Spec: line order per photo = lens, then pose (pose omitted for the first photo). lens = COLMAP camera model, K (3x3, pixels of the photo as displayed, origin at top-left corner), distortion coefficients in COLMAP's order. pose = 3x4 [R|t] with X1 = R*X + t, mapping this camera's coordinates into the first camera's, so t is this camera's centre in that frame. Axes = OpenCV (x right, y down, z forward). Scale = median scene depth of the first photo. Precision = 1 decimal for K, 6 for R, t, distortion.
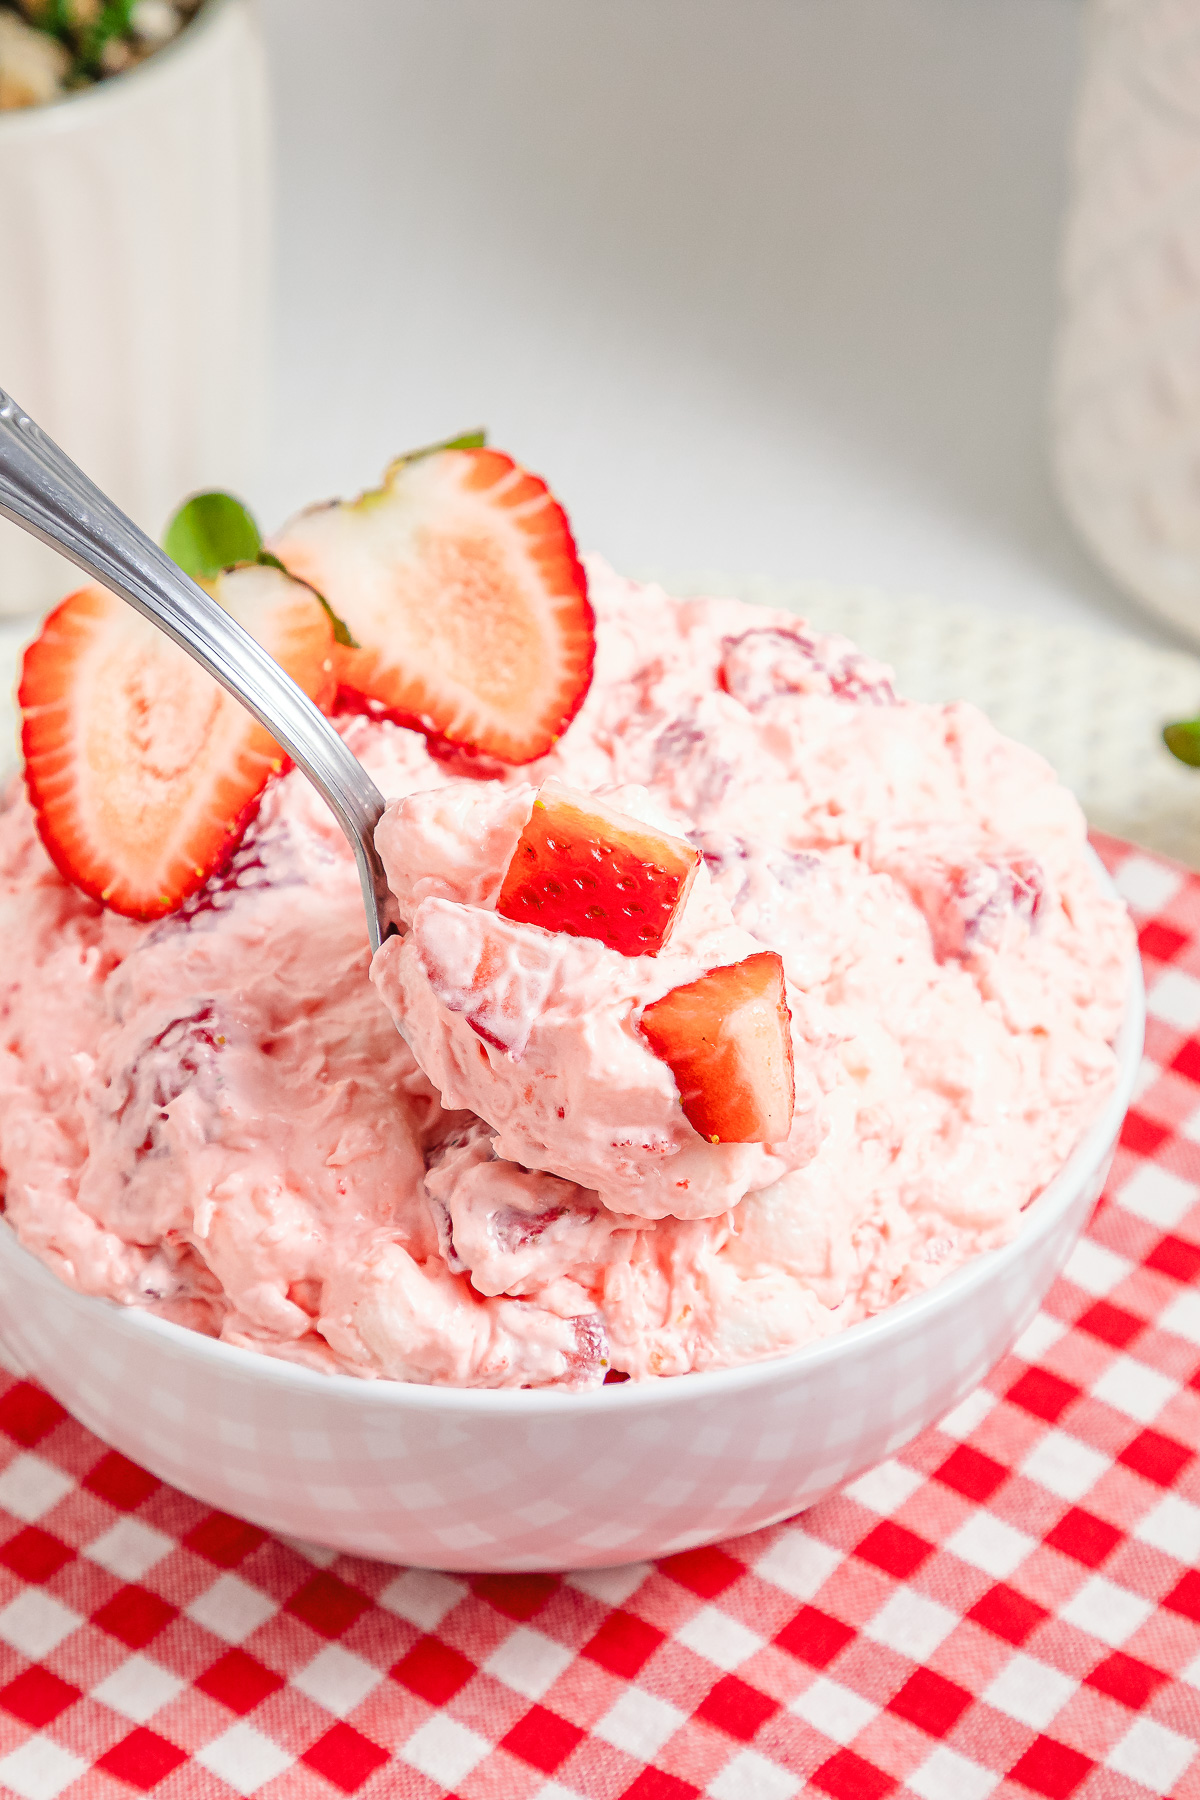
lens RADIAL K [[4040.7, 0, 636.0], [0, 4040.7, 828.1], [0, 0, 1]] dist [0.233919, -0.183725]
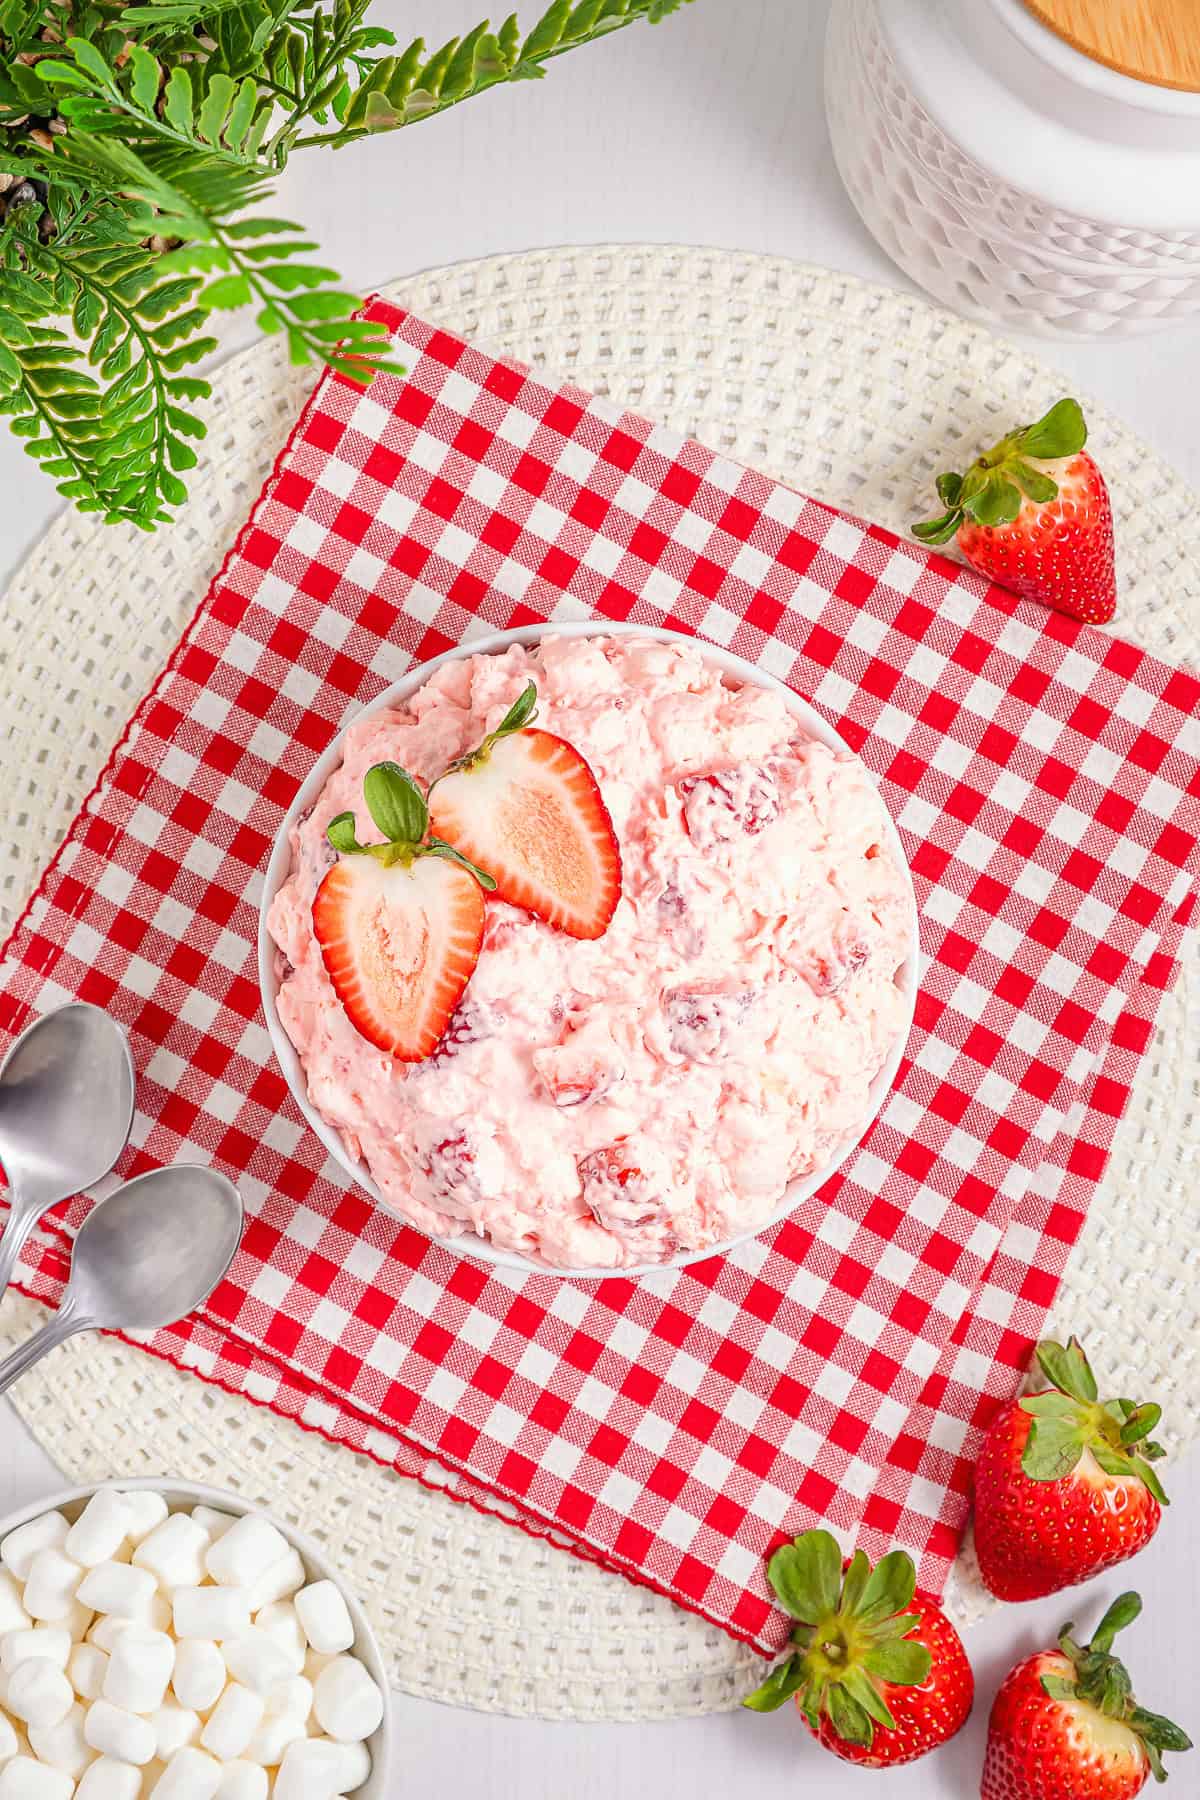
lens RADIAL K [[2949.4, 0, 604.0], [0, 2949.4, 692.3], [0, 0, 1]] dist [0.240320, 0.016989]
pose [[0.991744, -0.128055, -0.006809, 0.001668], [0.091066, 0.665901, 0.740461, -1.109978], [-0.090286, -0.734968, 0.672064, 0.160155]]
